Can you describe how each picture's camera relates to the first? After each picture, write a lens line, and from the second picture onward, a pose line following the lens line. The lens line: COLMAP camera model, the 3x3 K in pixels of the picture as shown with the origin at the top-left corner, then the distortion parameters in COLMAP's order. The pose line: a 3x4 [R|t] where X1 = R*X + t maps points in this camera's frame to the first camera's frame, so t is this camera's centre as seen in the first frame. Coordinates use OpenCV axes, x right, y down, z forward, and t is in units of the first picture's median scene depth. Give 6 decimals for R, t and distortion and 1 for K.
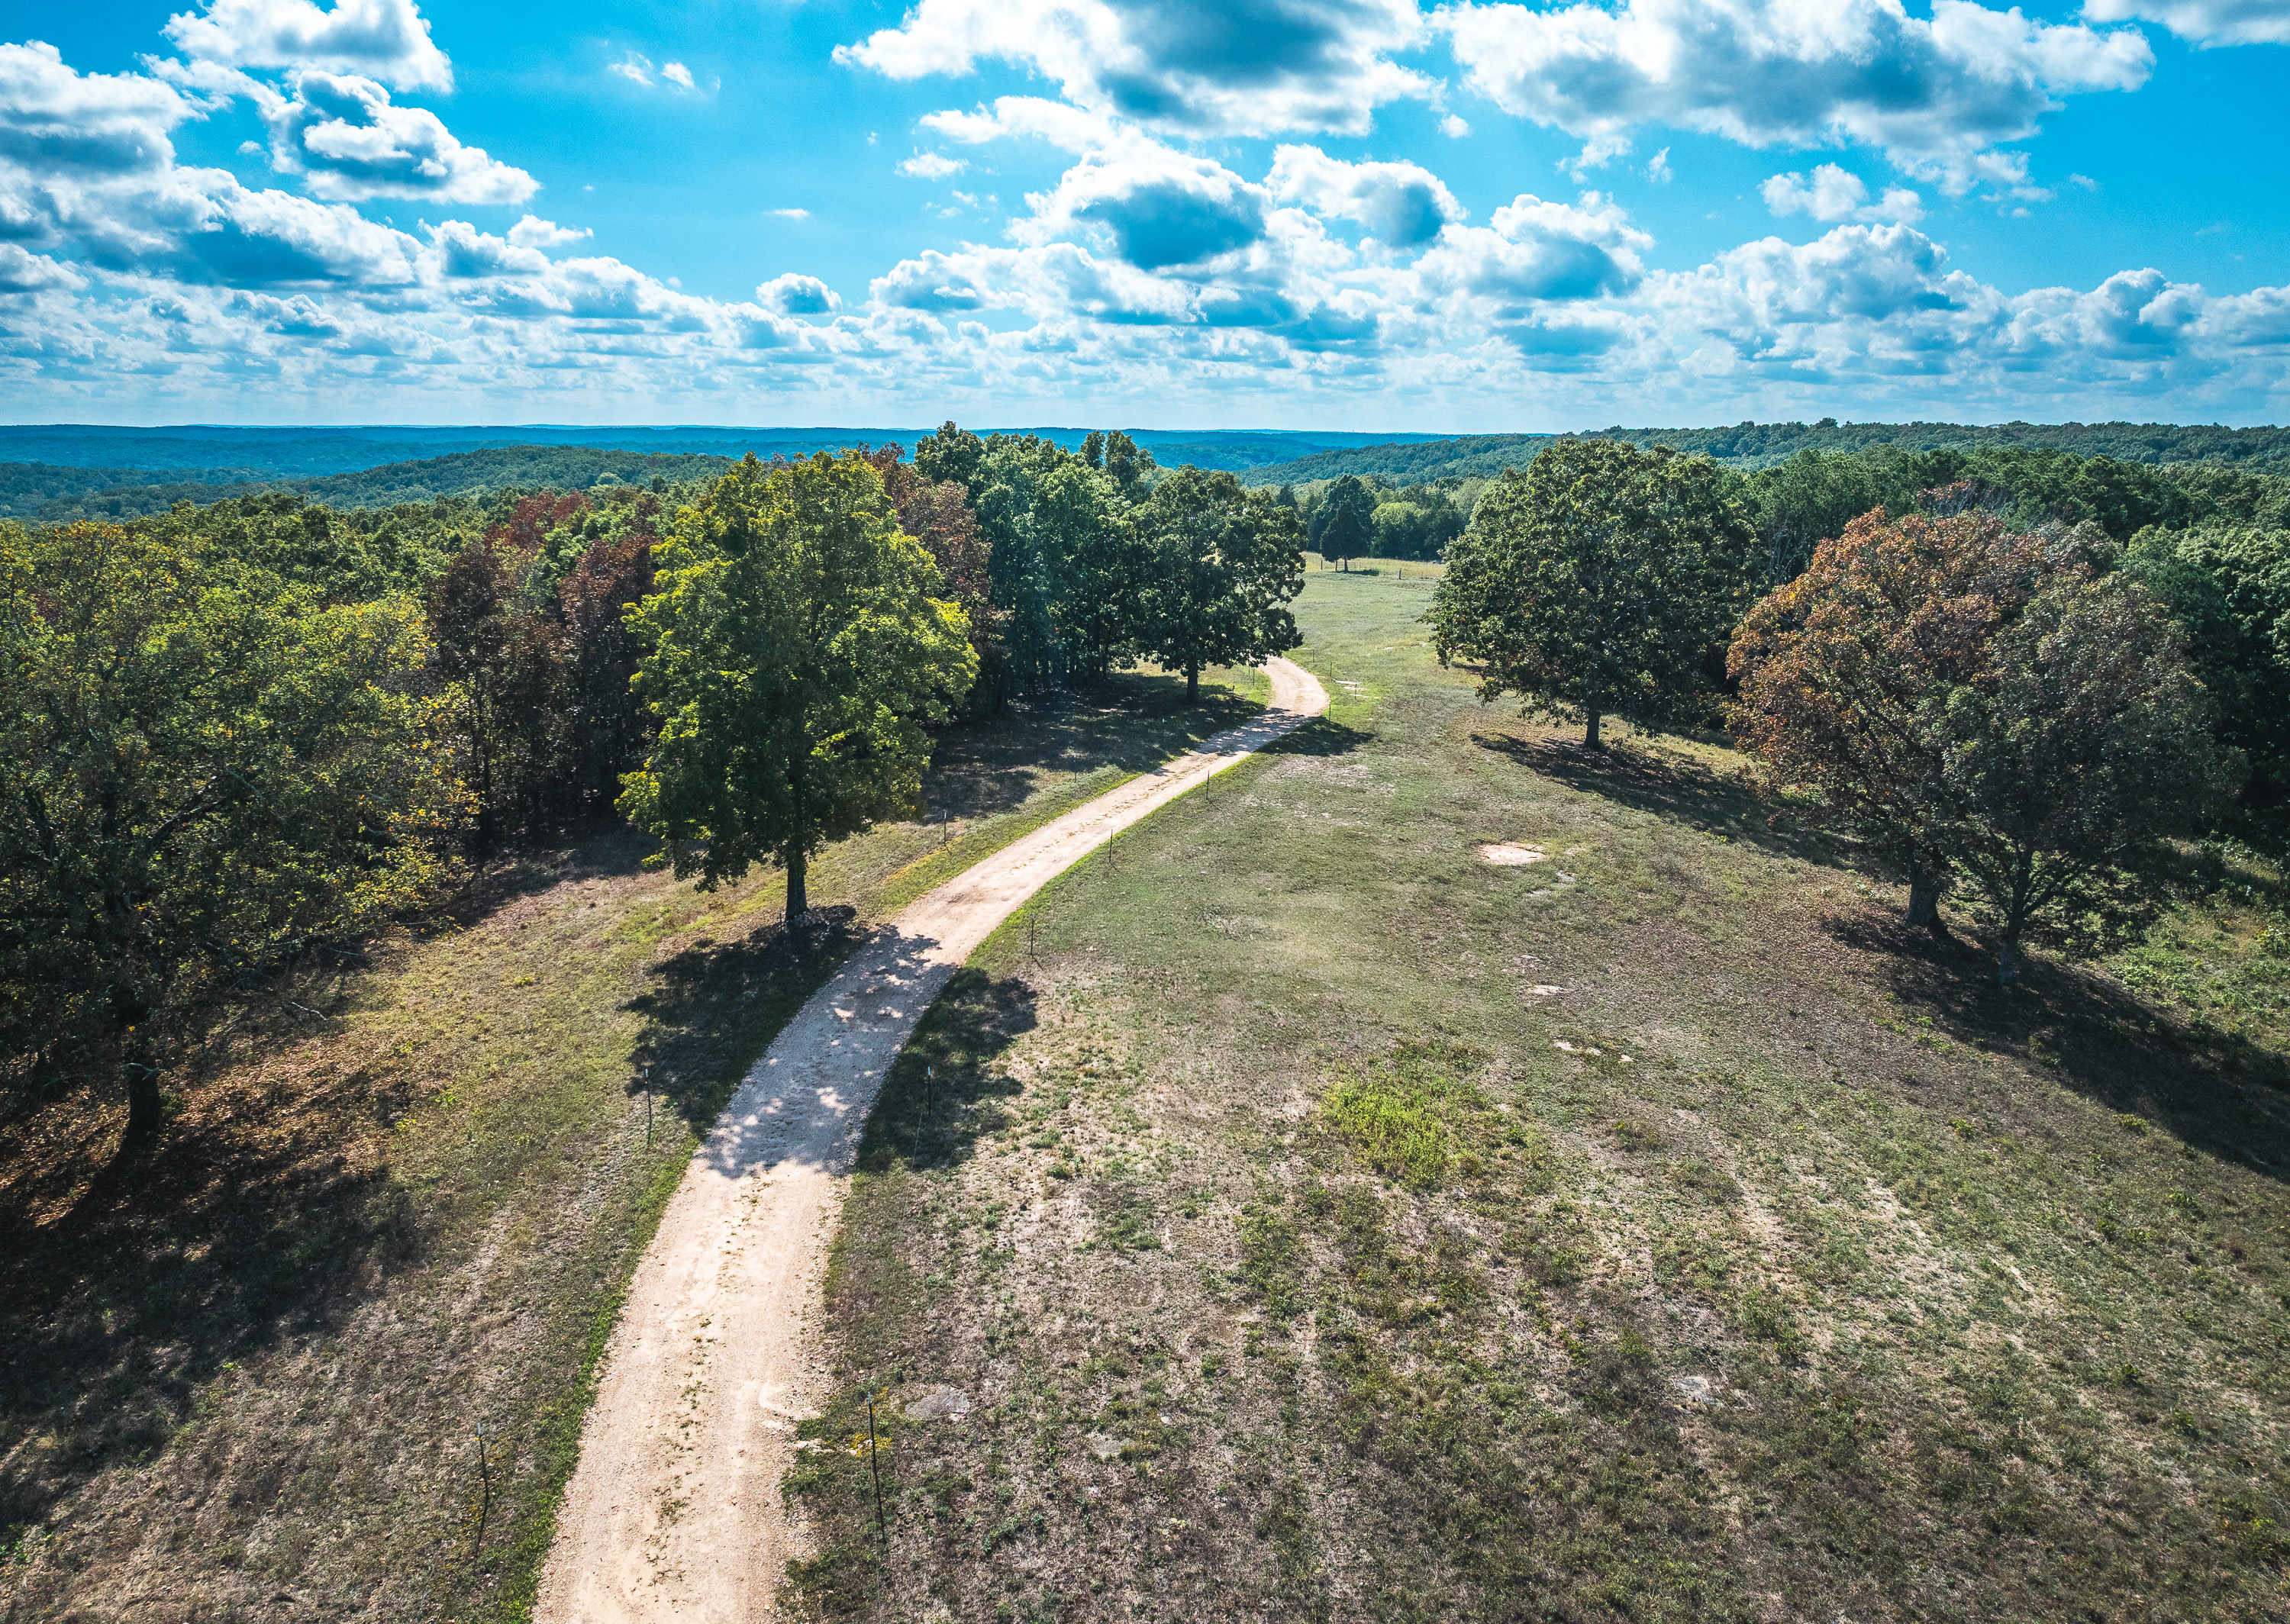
lens RADIAL K [[1680.1, 0, 1186.2], [0, 1680.1, 809.5], [0, 0, 1]] dist [-0.022950, -0.006479]
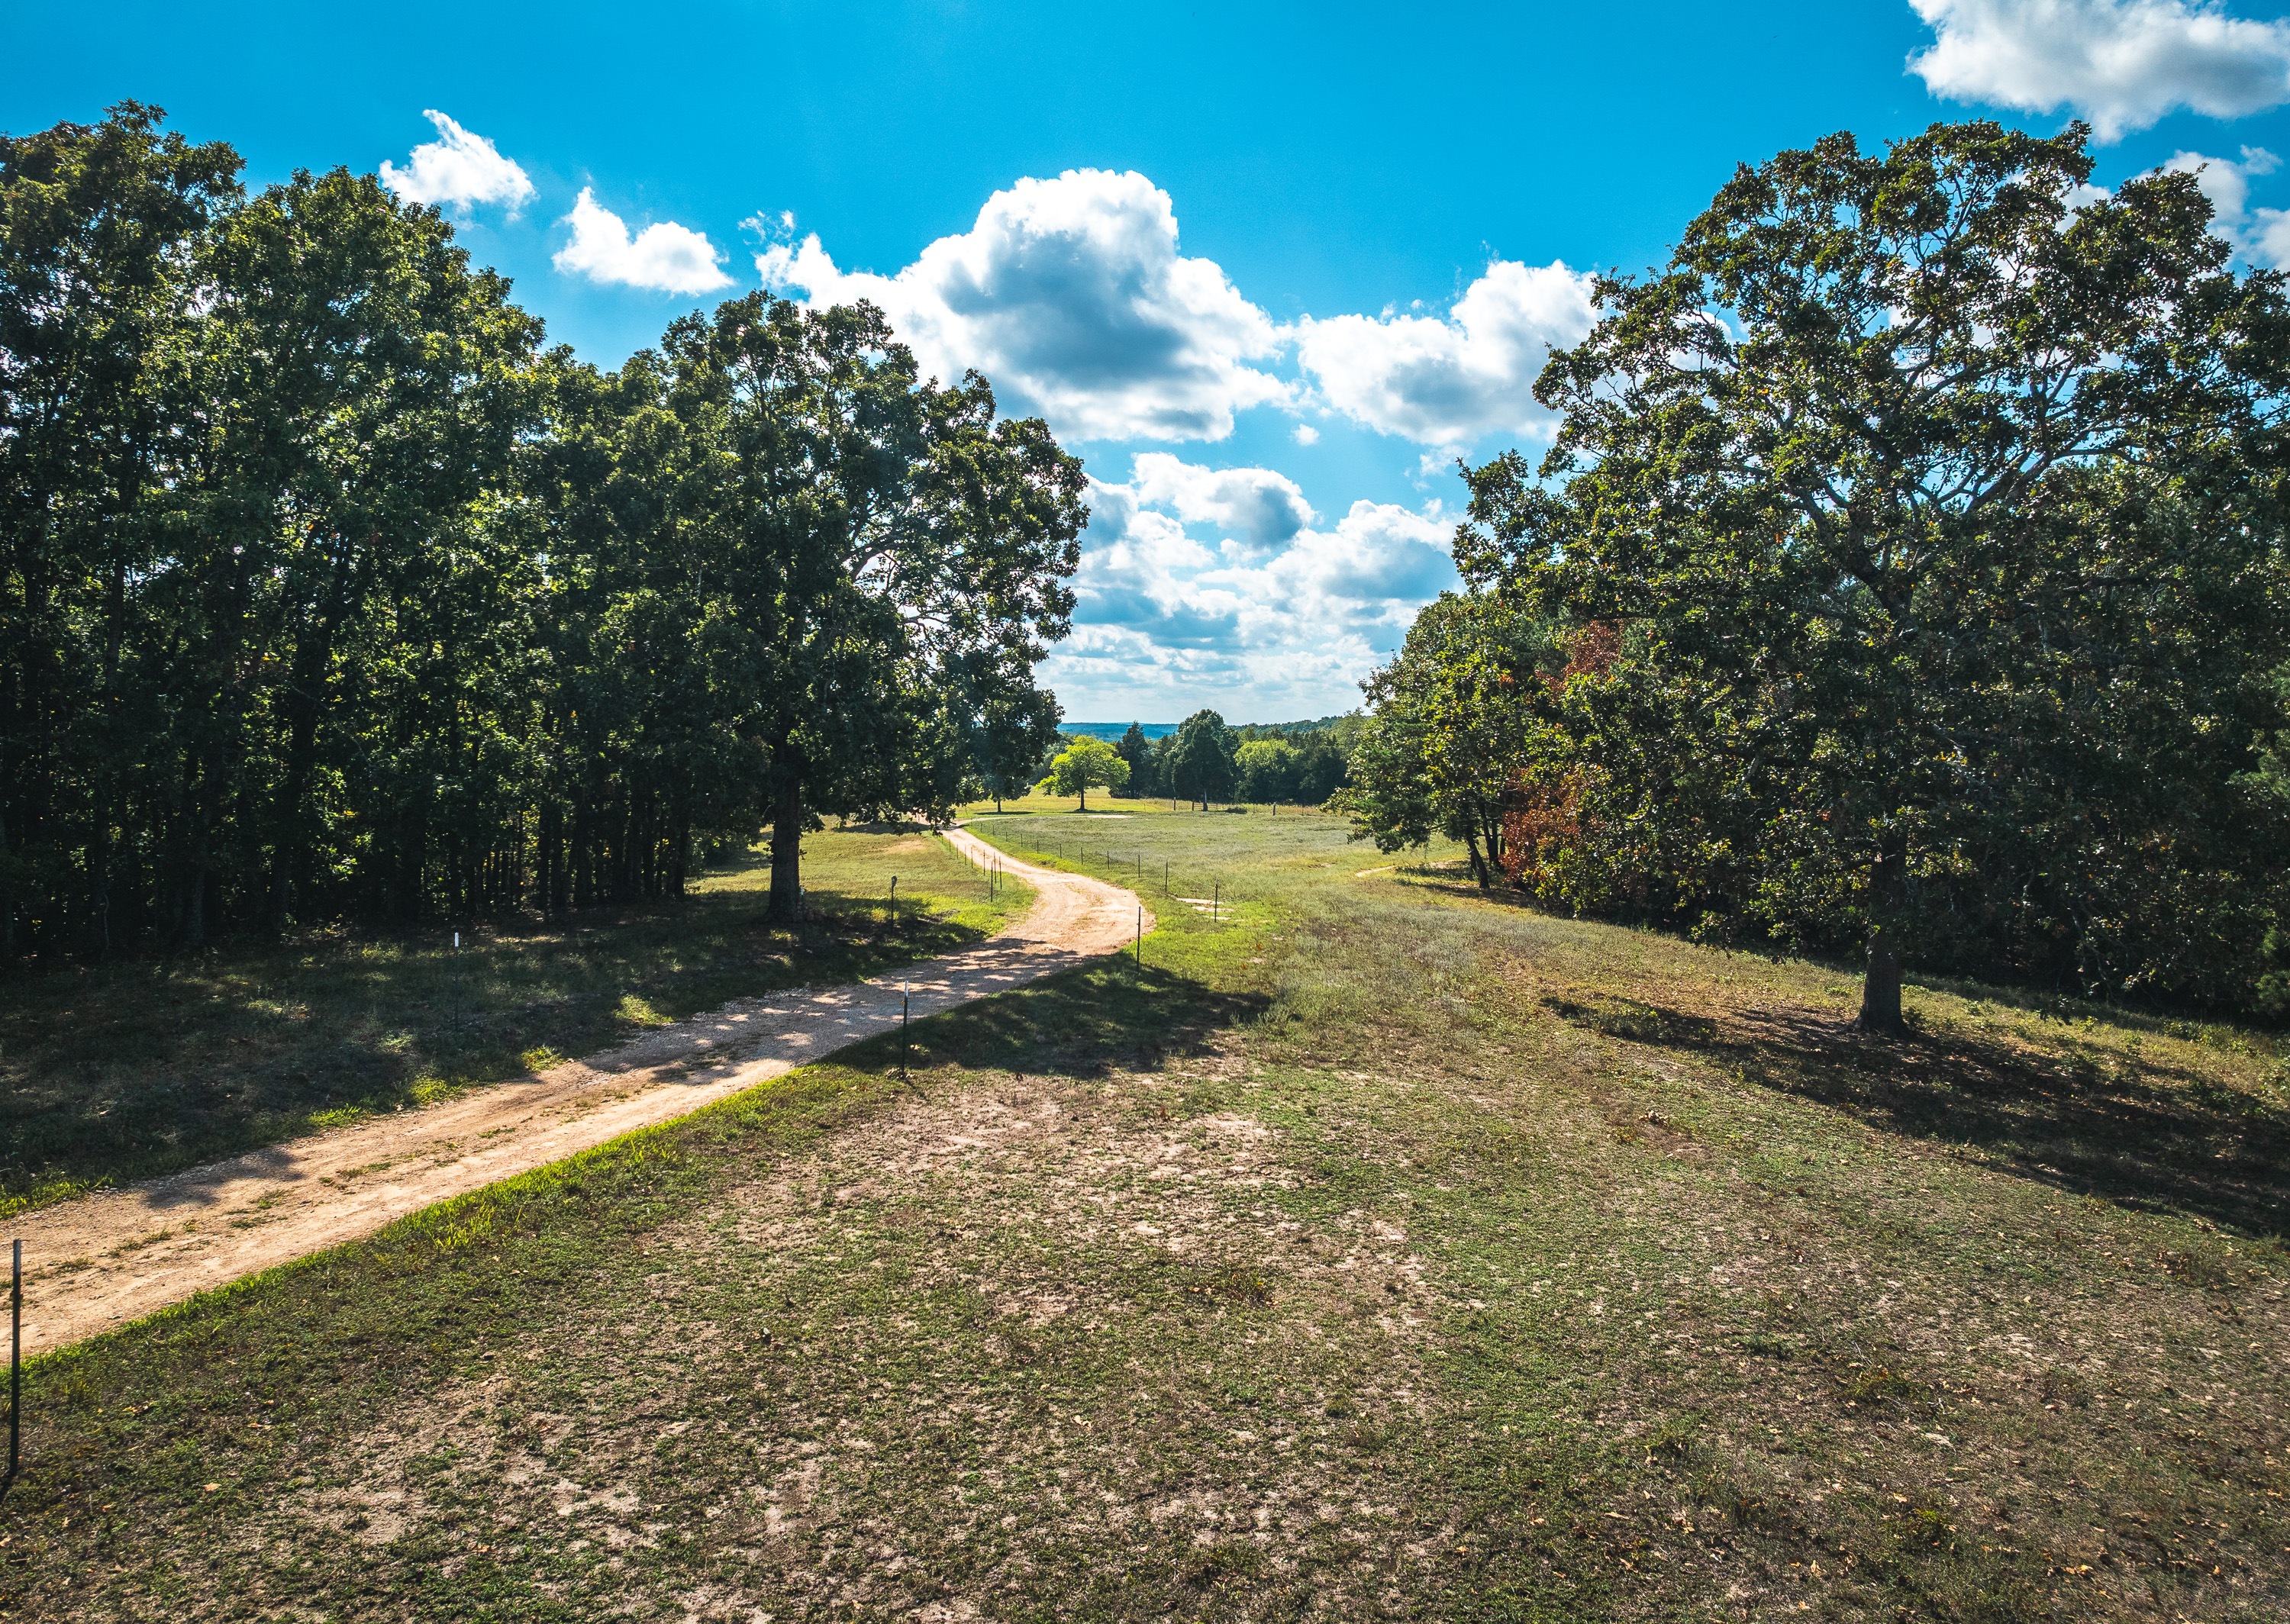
lens RADIAL K [[1680.1, 0, 1186.2], [0, 1680.1, 809.5], [0, 0, 1]] dist [-0.022950, -0.006479]
pose [[0.996750, 0.003805, 0.080463, 0.019087], [0.009927, 0.985467, -0.169574, -0.007108], [-0.079939, 0.169822, 0.982227, 0.186475]]
